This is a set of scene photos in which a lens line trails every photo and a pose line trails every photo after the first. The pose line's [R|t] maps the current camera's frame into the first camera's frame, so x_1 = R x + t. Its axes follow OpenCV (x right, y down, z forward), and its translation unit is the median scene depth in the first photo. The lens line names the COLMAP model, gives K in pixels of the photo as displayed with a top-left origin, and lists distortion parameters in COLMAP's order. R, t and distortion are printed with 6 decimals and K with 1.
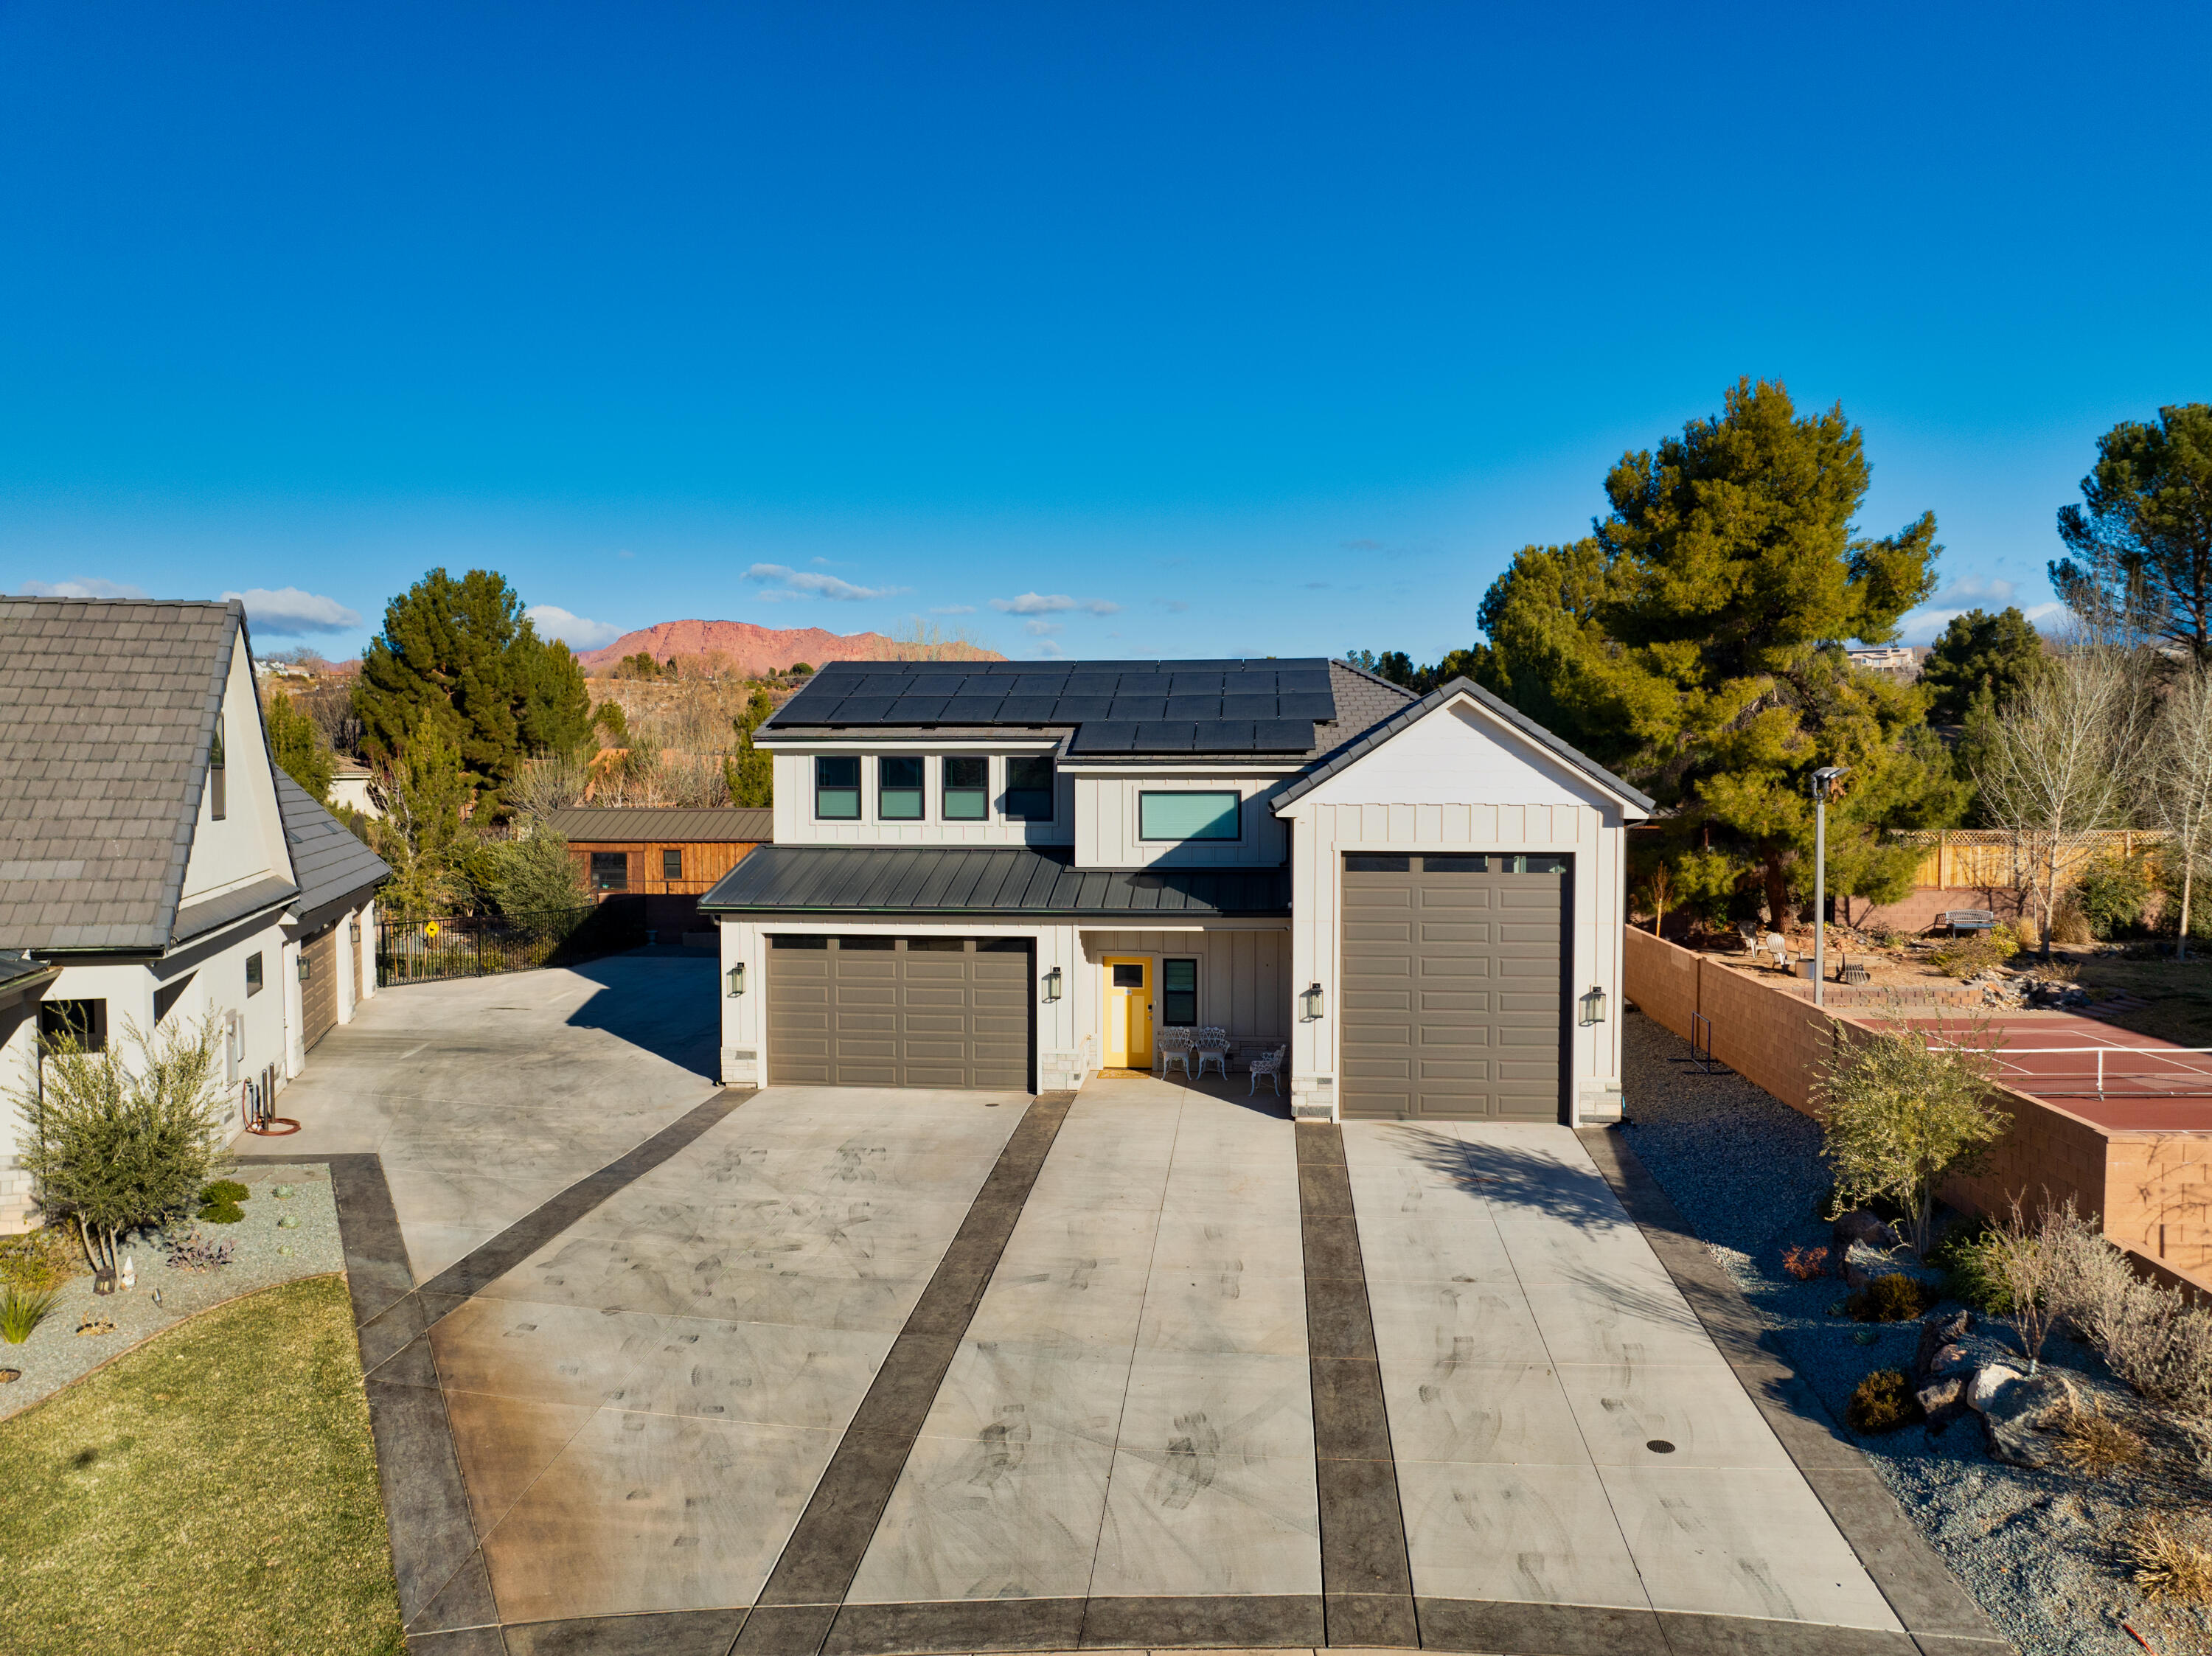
lens RADIAL K [[1562.5, 0, 1109.8], [0, 1562.5, 829.5], [0, 0, 1]] dist [-0.044717, 0.012026]
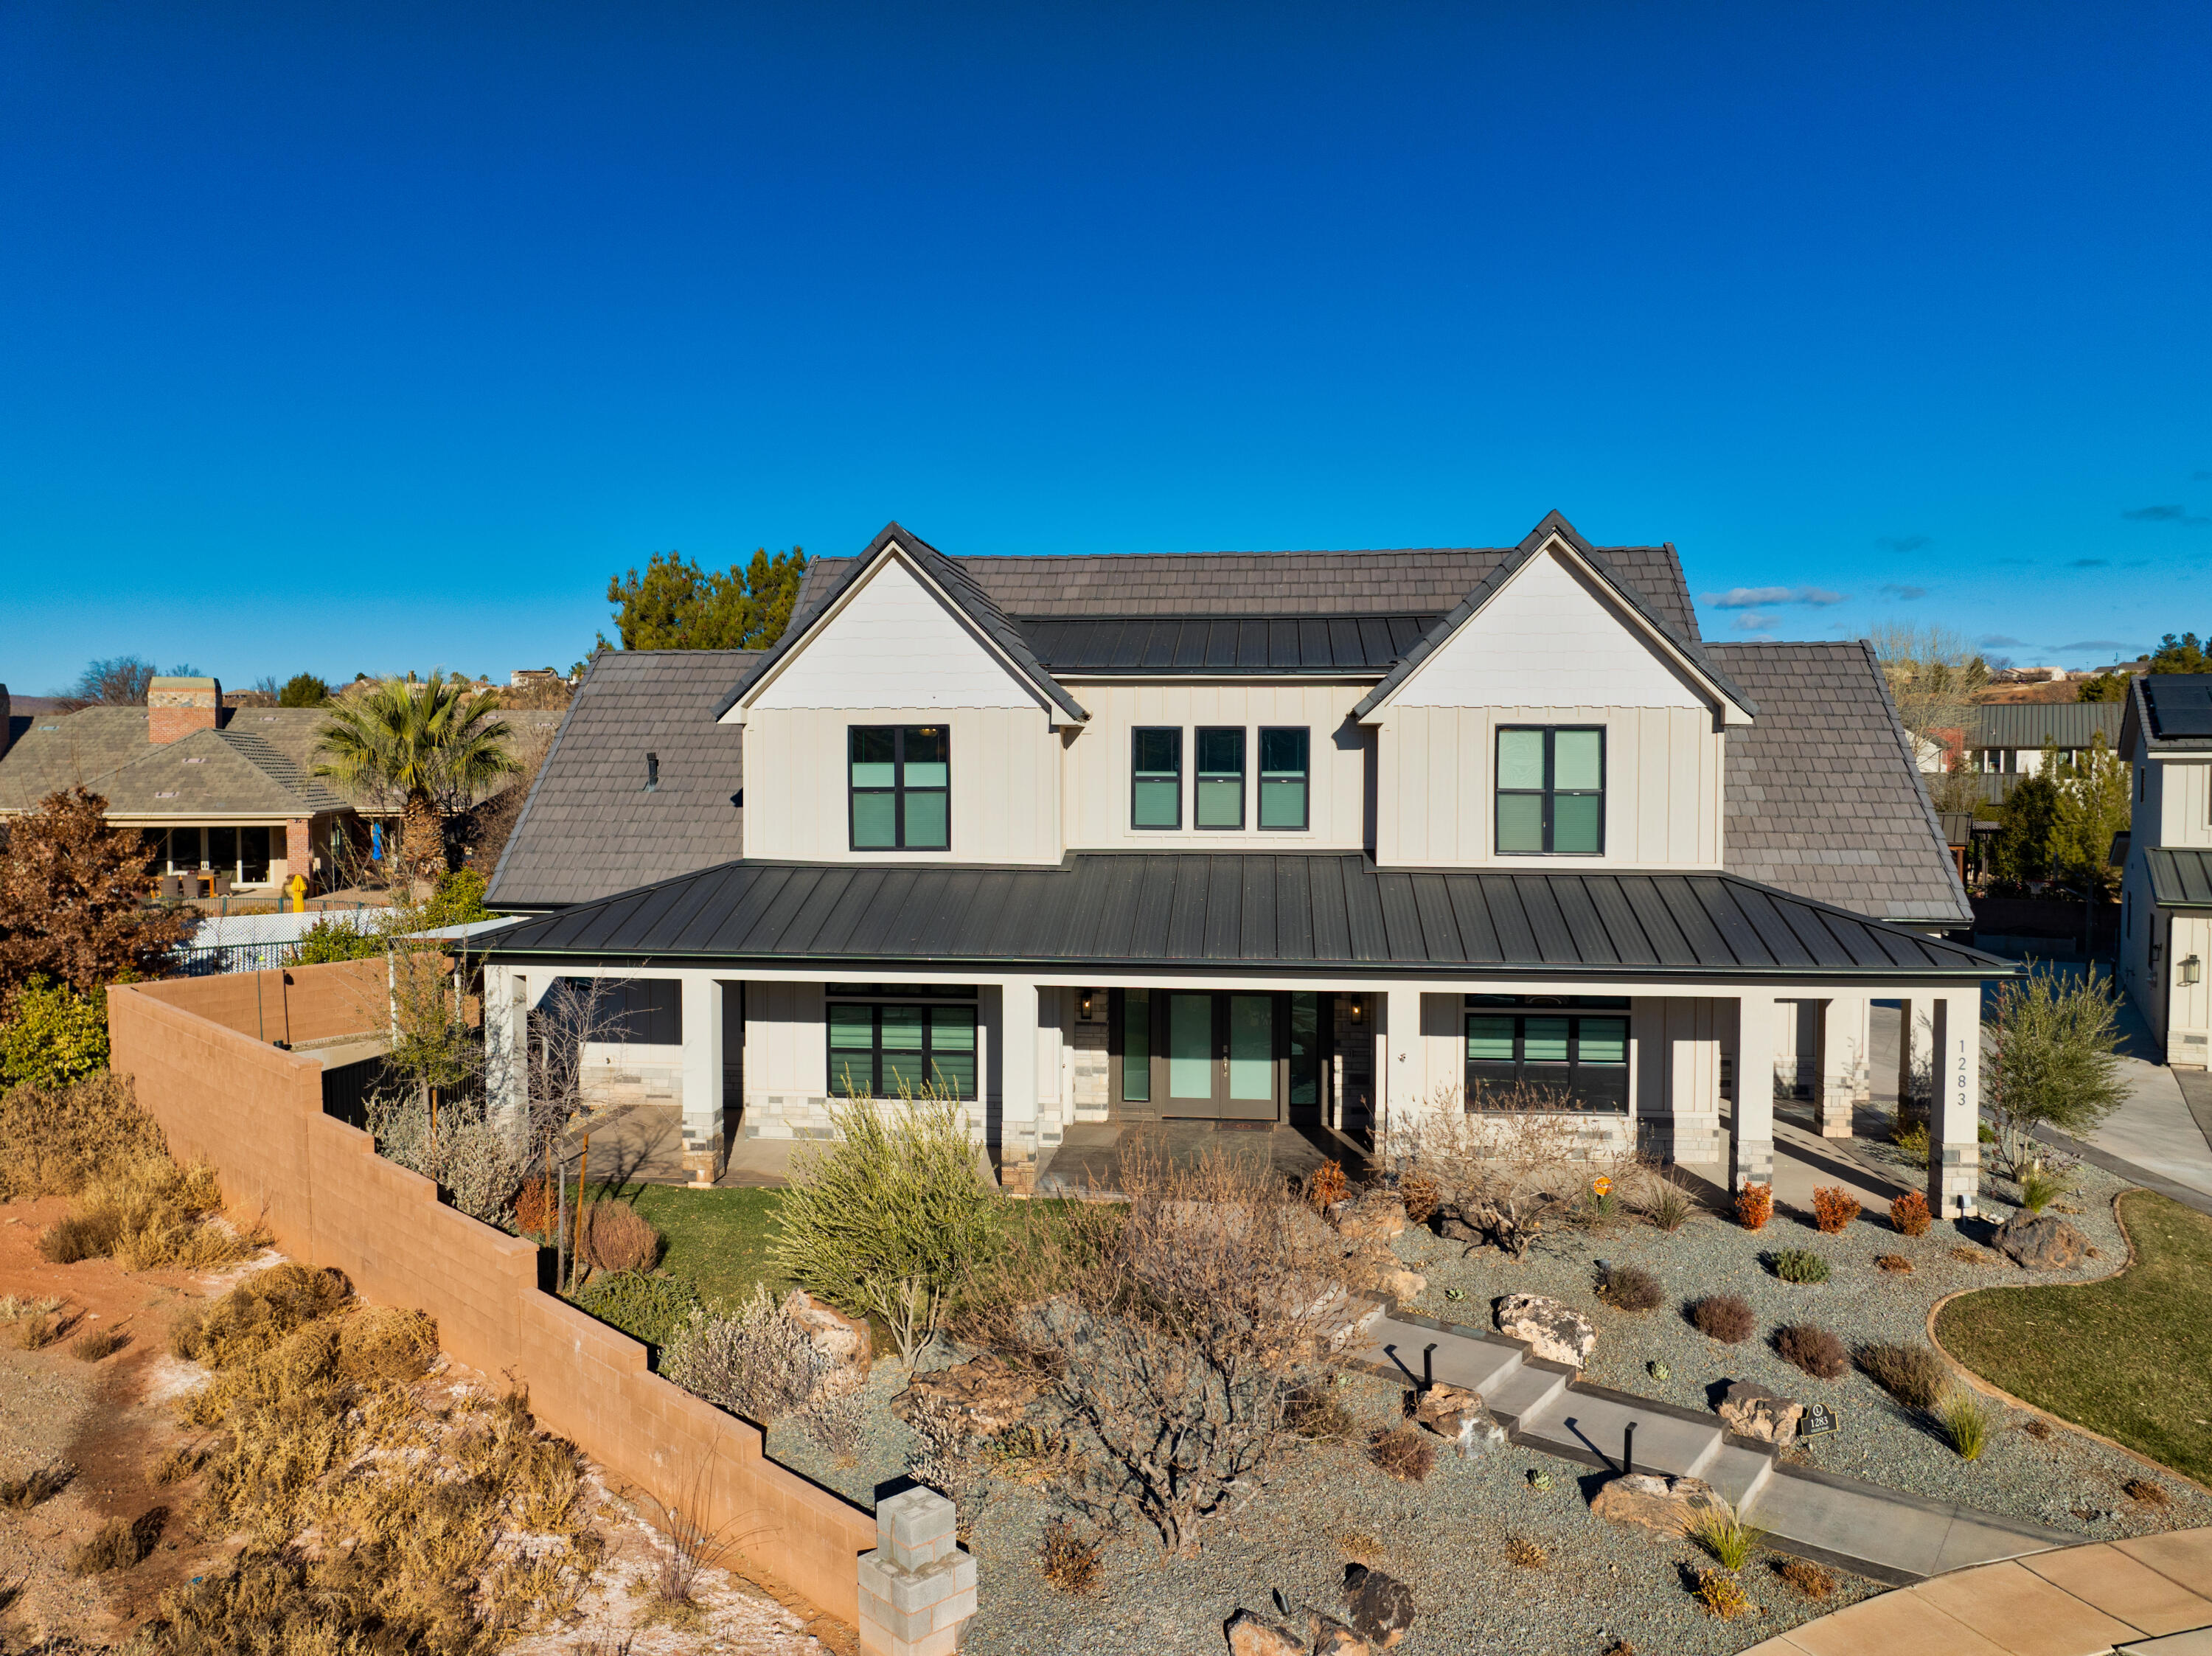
lens RADIAL K [[1562.5, 0, 1112.9], [0, 1562.5, 816.6], [0, 0, 1]] dist [-0.044717, 0.012026]
pose [[0.909488, 0.012366, -0.415546, -0.543776], [-0.016248, 0.999851, -0.005808, 0.007549], [0.415413, 0.012034, 0.909553, -0.334155]]
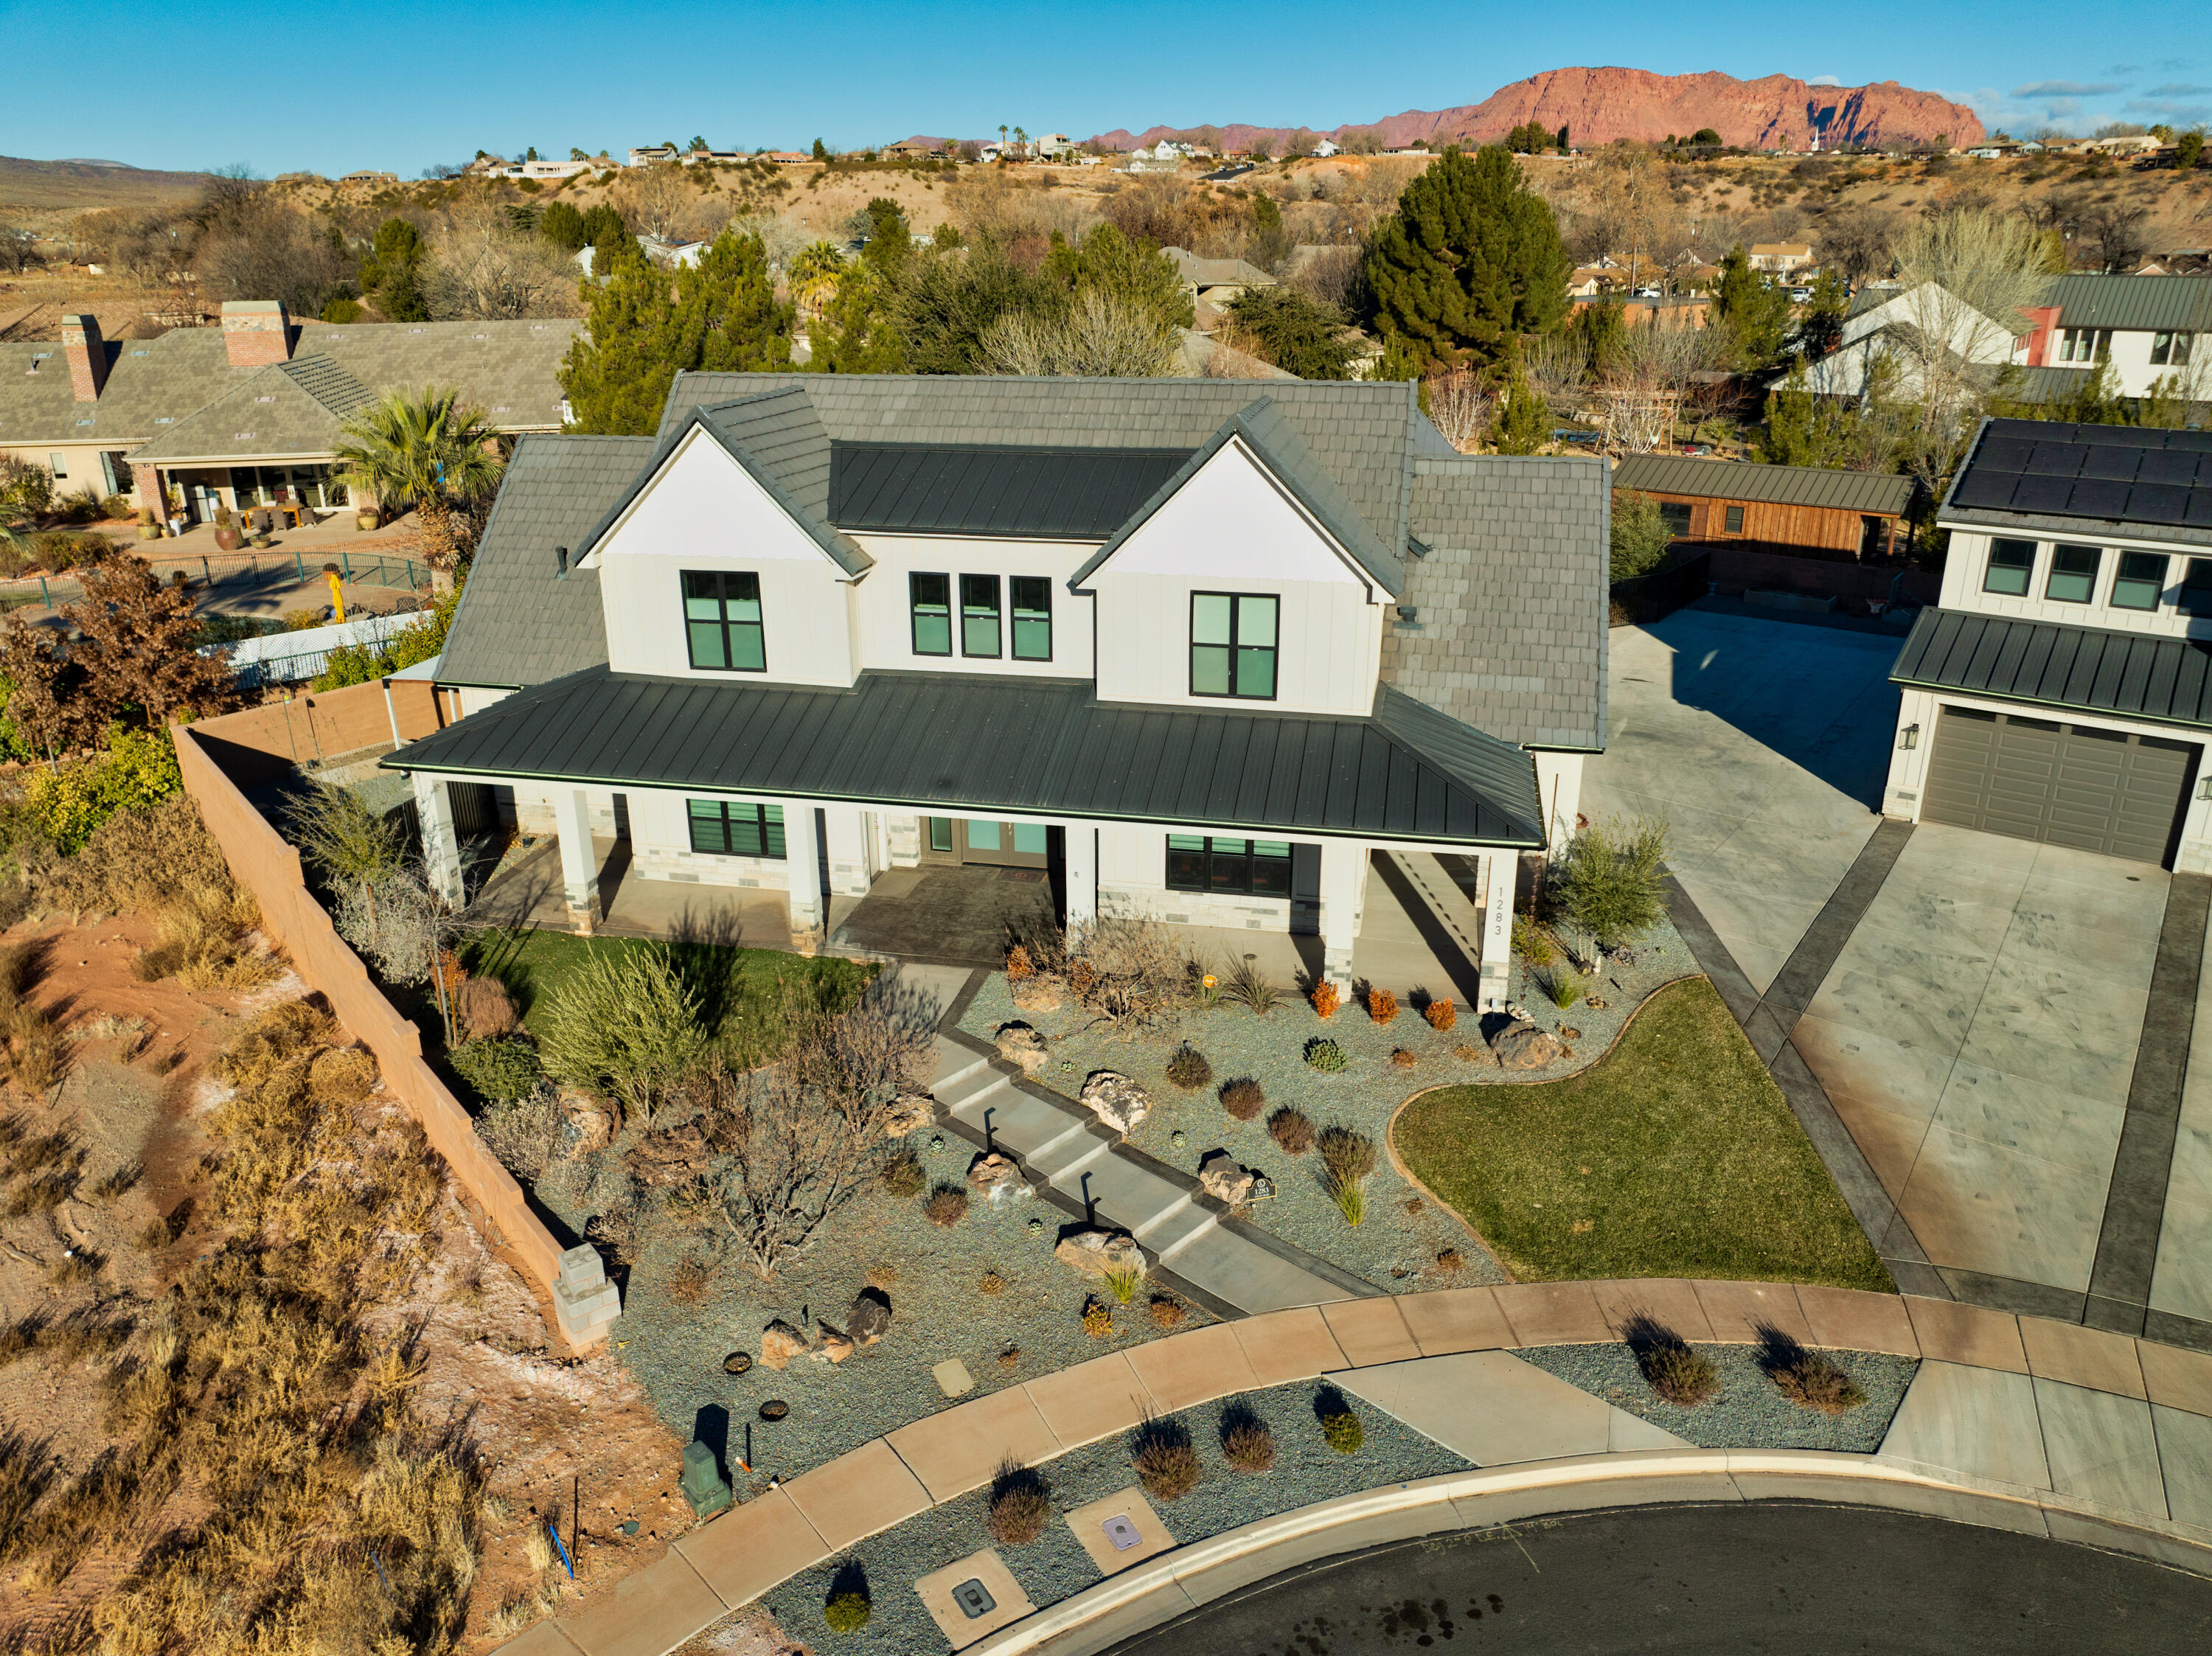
lens RADIAL K [[1562.5, 0, 1112.9], [0, 1562.5, 825.0], [0, 0, 1]] dist [-0.044717, 0.012026]
pose [[0.865525, 0.173514, -0.469850, -0.224475], [-0.014782, 0.946517, 0.322315, -0.250877], [0.500647, -0.272026, 0.821799, -0.383364]]
